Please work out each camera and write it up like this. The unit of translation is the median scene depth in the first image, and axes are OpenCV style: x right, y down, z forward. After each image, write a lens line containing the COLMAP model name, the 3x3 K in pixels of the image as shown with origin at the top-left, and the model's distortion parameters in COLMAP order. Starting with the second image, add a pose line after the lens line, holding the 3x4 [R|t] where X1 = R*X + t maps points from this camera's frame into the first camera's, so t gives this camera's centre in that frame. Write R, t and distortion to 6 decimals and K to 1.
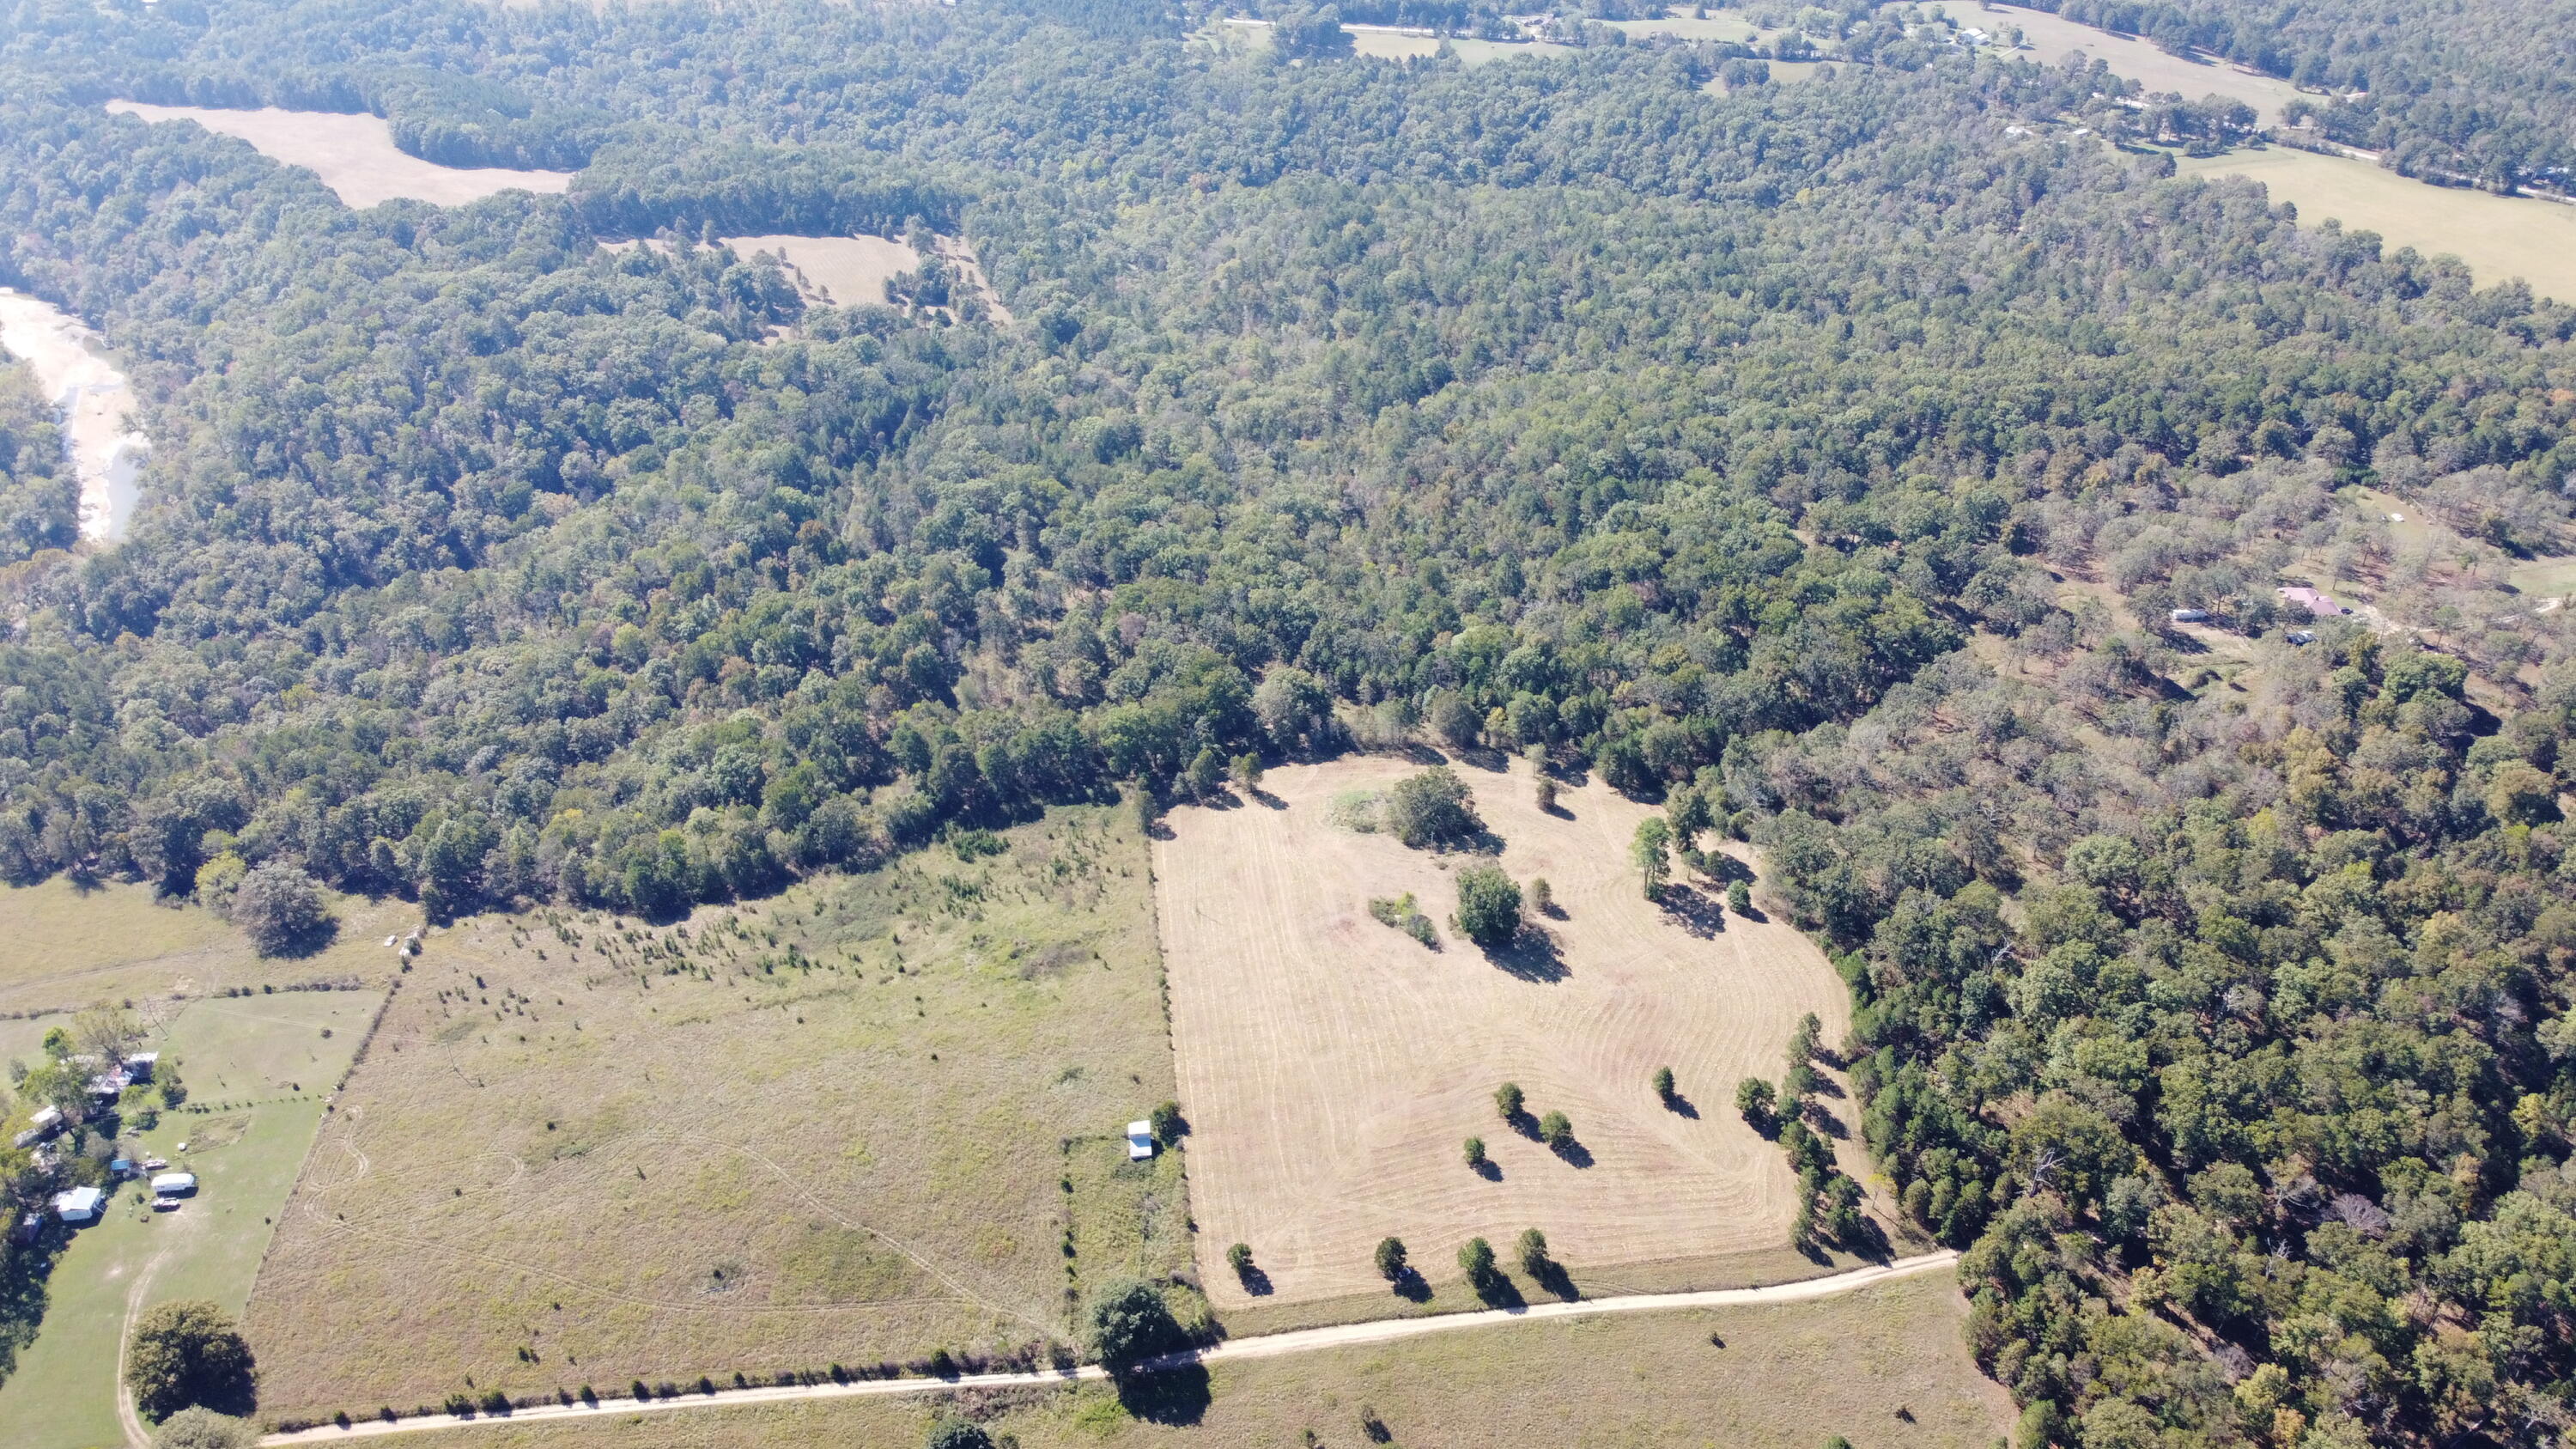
lens RADIAL K [[1941.8, 0, 1280.8], [0, 1941.8, 726.7], [0, 0, 1]] dist [-0.003453, -0.002204]
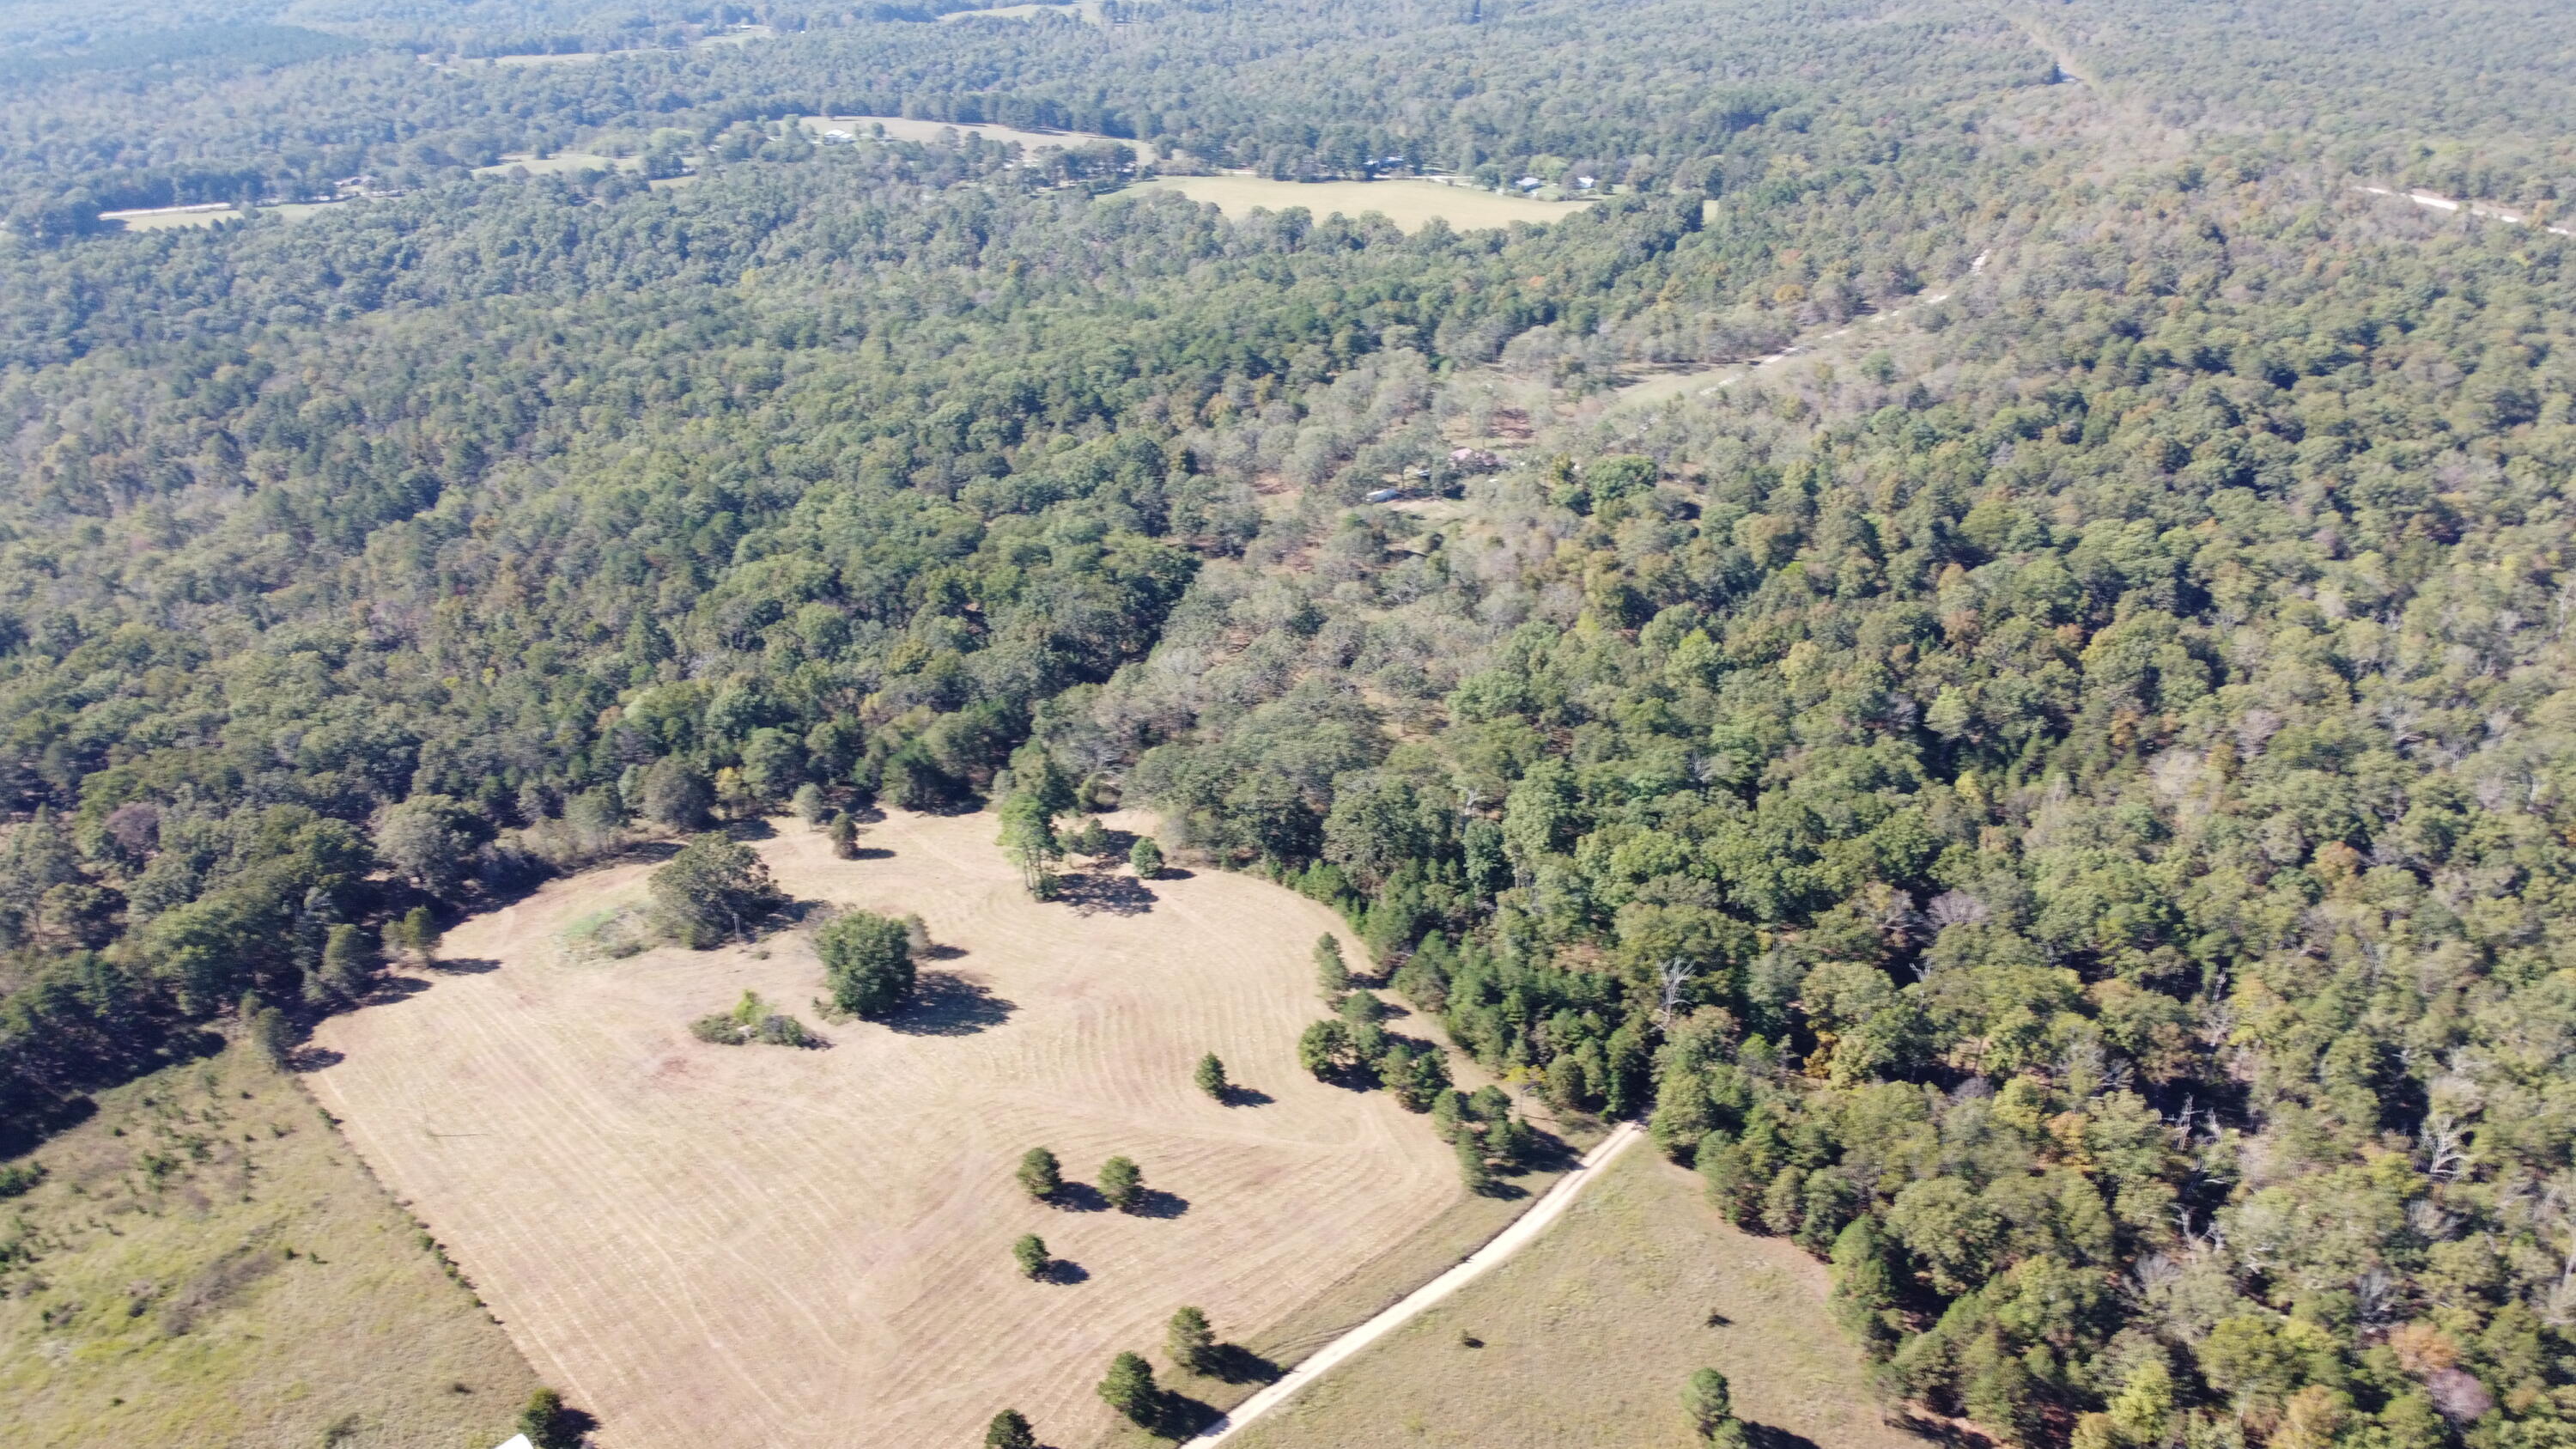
lens RADIAL K [[1938.8, 0, 1274.1], [0, 1938.8, 724.5], [0, 0, 1]] dist [0.005569, -0.002523]
pose [[0.816319, -0.256530, 0.517509, -0.101087], [0.321509, 0.946138, -0.038147, 0.072862], [-0.479848, 0.197524, 0.854827, 0.262042]]
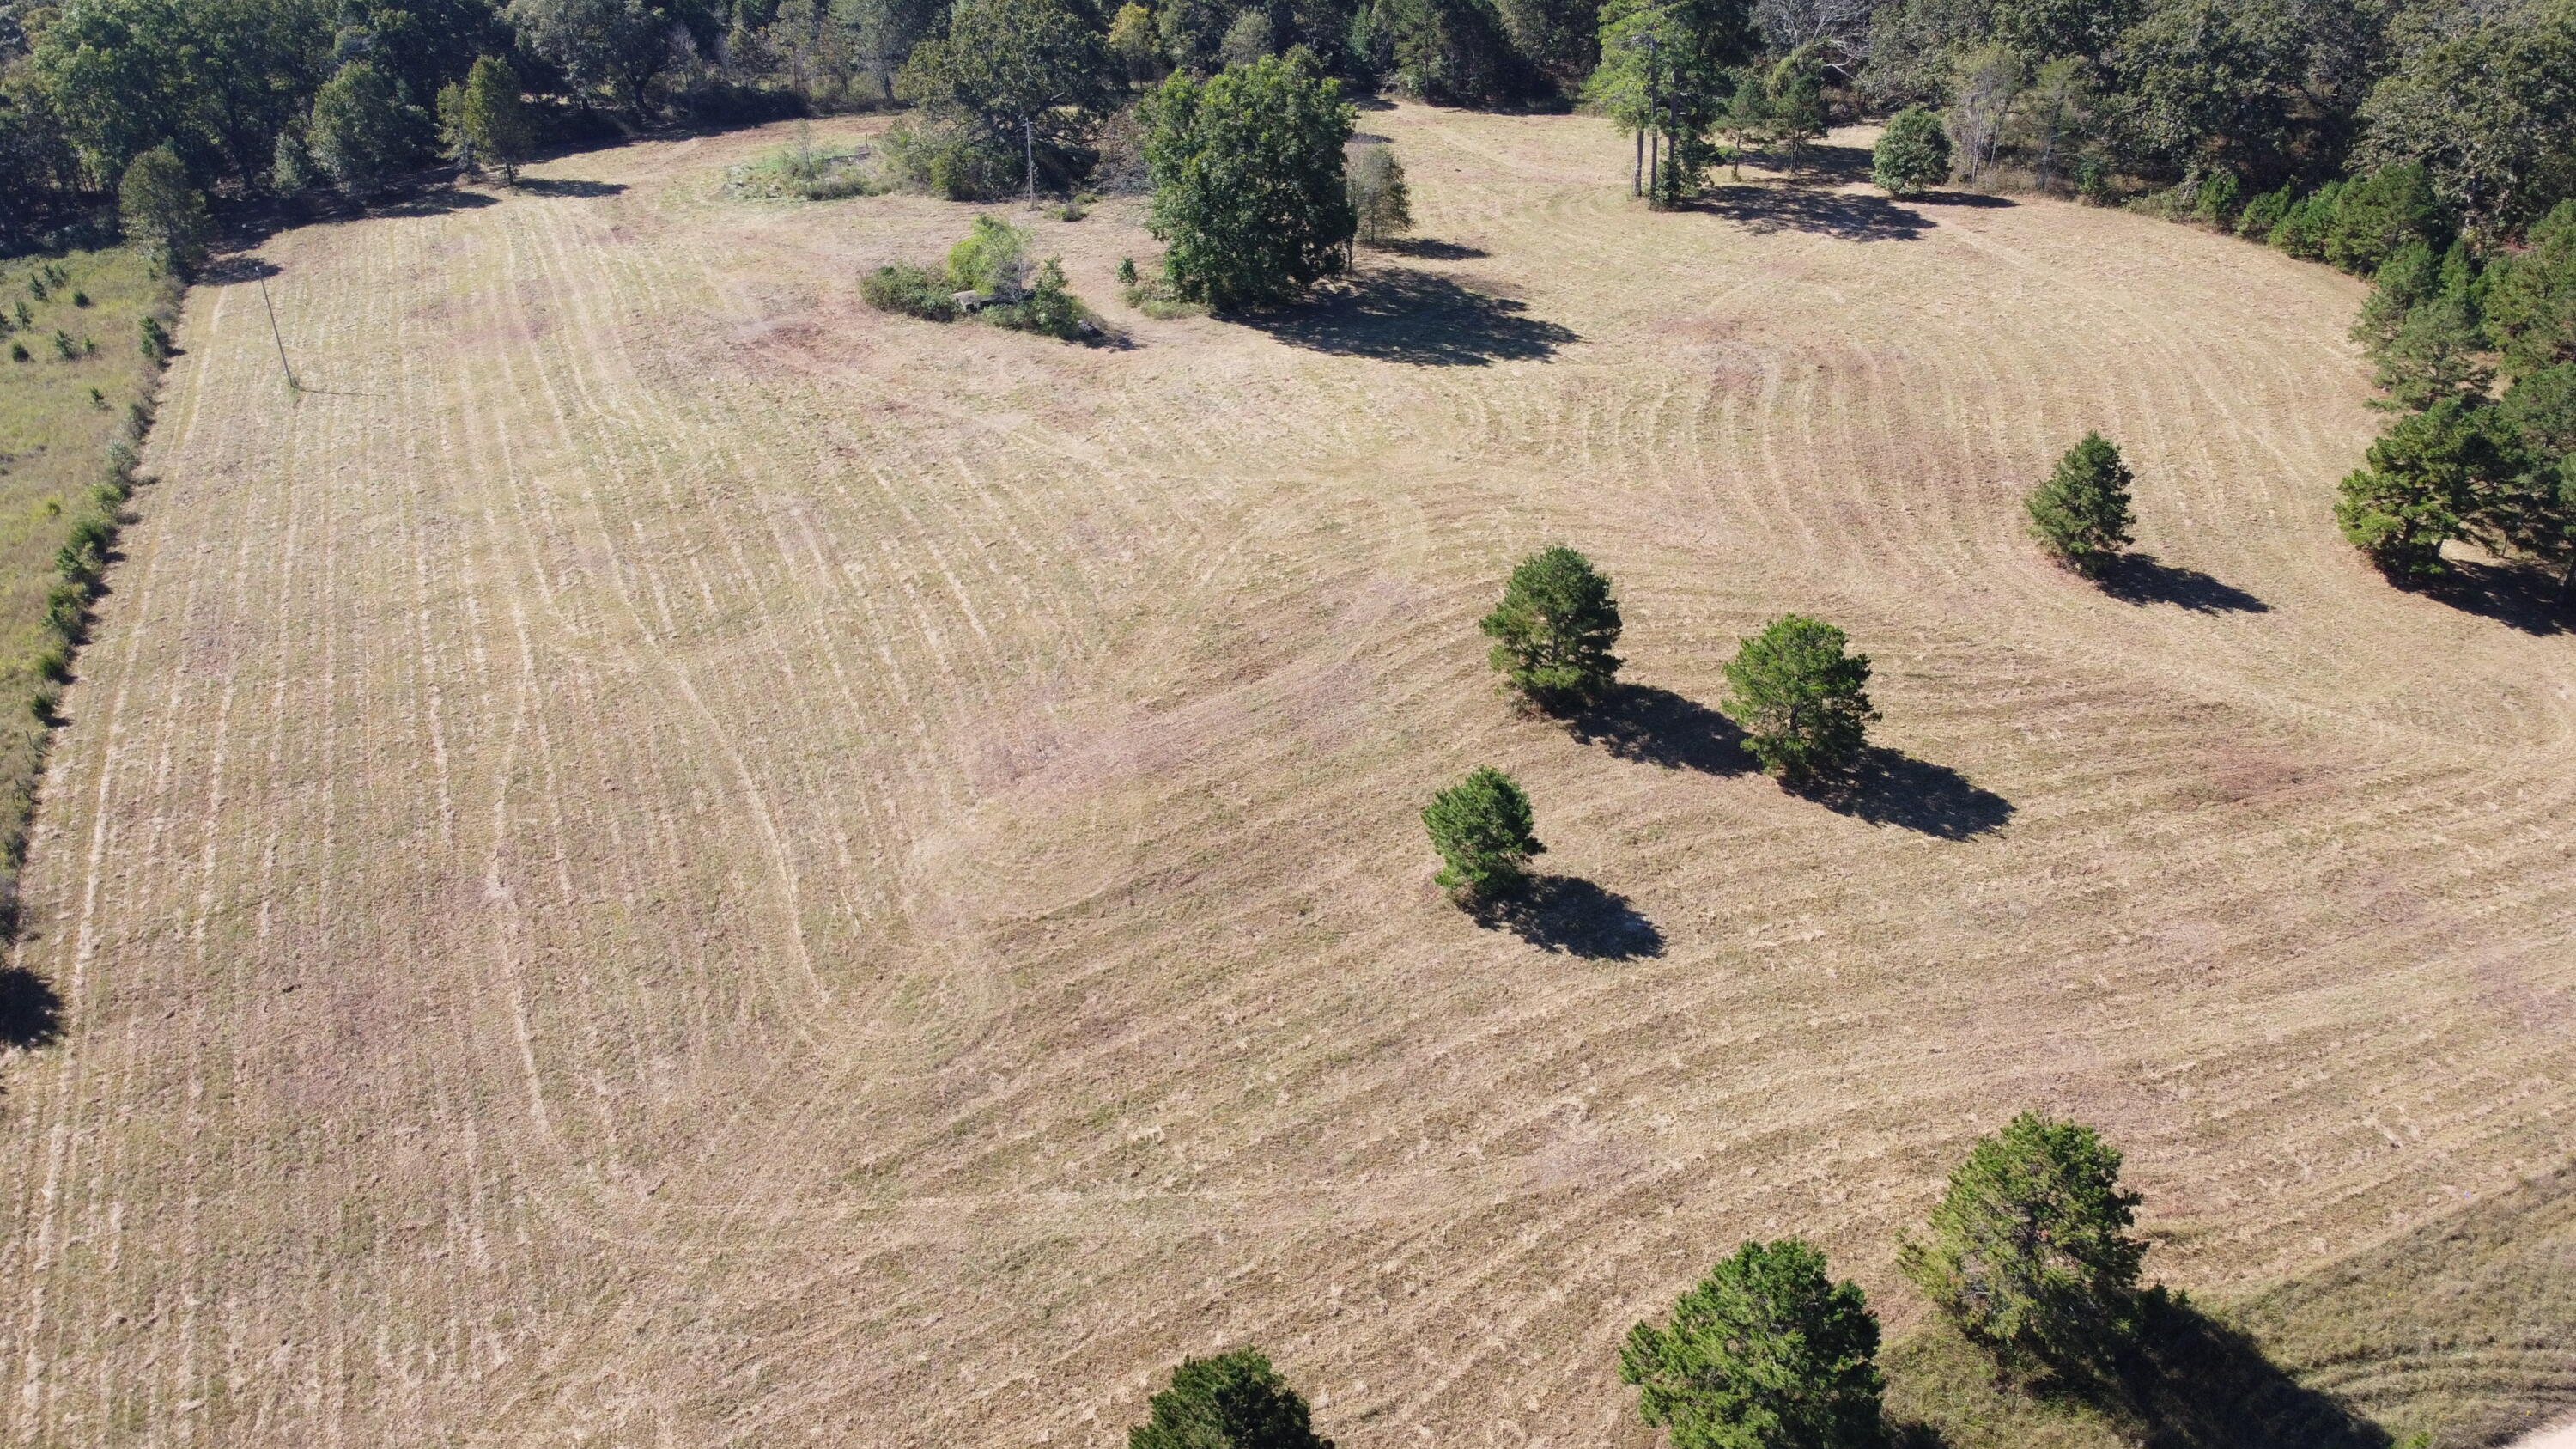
lens RADIAL K [[1941.8, 0, 1280.8], [0, 1941.8, 726.7], [0, 0, 1]] dist [-0.003453, -0.002204]
pose [[0.962322, -0.147499, 0.228430, 0.024959], [0.151746, 0.988419, -0.001044, 0.153487], [-0.225630, 0.035668, 0.973560, 0.606619]]
